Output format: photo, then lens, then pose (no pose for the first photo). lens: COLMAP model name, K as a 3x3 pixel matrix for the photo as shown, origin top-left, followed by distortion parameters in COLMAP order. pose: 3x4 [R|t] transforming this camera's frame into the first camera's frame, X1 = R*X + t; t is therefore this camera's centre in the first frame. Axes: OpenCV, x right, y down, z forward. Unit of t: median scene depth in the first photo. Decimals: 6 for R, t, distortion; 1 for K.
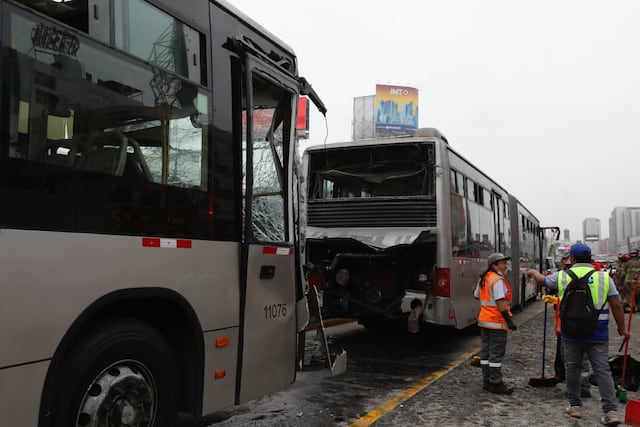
lens RADIAL K [[600.5, 0, 320.0], [0, 600.5, 213.5], [0, 0, 1]] dist [0.006147, 0.097104]
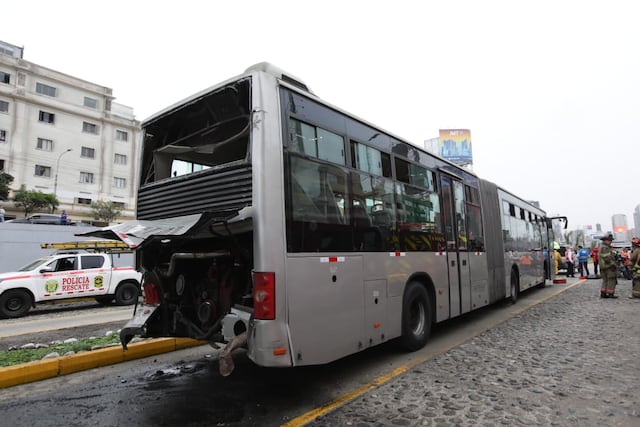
lens RADIAL K [[406.1, 0, 320.0], [0, 406.1, 213.5], [0, 0, 1]] dist [-0.025604, 0.028439]
pose [[0.976871, -0.063040, -0.204324, 0.338872], [0.057551, 0.997807, -0.032705, 0.046567], [0.205938, 0.020189, 0.978357, 0.585721]]
